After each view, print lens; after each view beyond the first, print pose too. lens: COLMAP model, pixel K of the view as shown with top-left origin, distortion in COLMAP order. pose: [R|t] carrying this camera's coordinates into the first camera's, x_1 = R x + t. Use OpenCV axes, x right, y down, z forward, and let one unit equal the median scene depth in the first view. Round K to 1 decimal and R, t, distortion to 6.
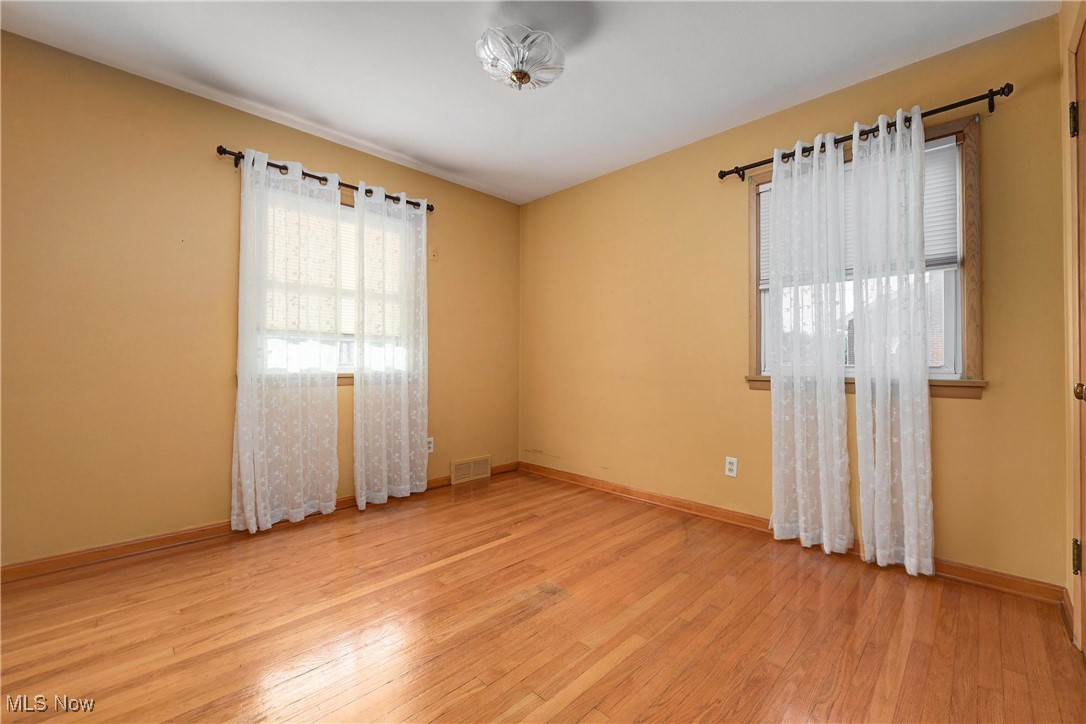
lens RADIAL K [[446.5, 0, 559.3], [0, 446.5, 361.9], [0, 0, 1]] dist [-0.003359, 0.000030]
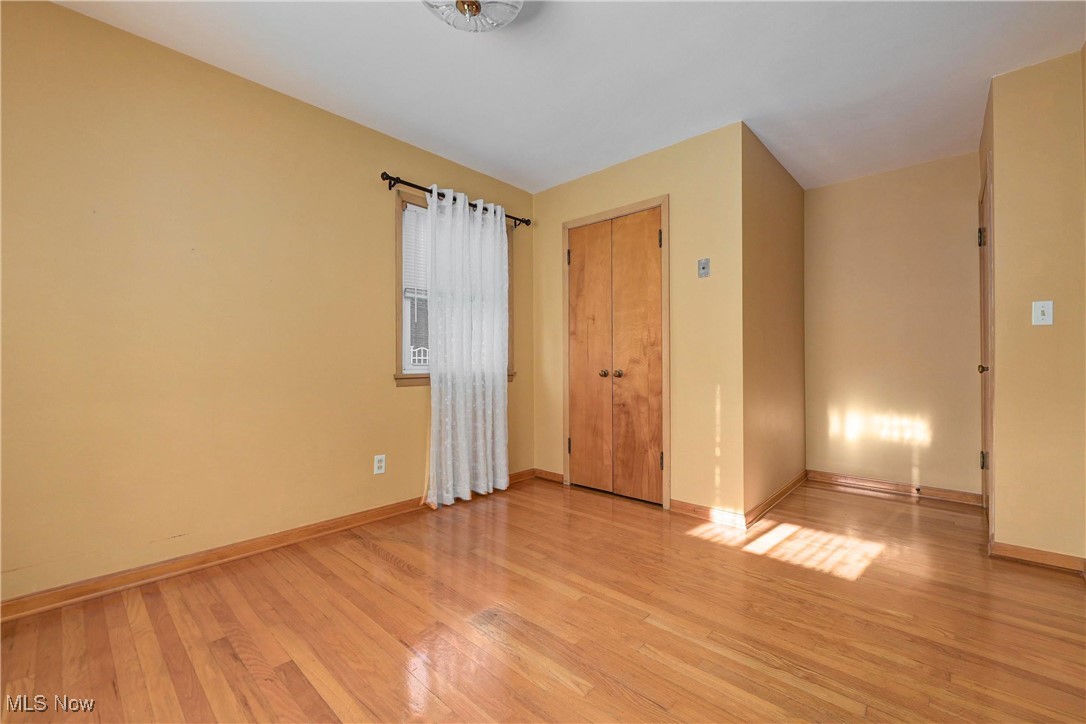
lens RADIAL K [[446.5, 0, 559.3], [0, 446.5, 361.9], [0, 0, 1]] dist [-0.003359, 0.000030]
pose [[-0.035140, -0.003263, 0.999377, -0.662621], [-0.002304, 0.999992, 0.003184, -0.003380], [-0.999380, -0.002191, -0.035147, 0.640633]]
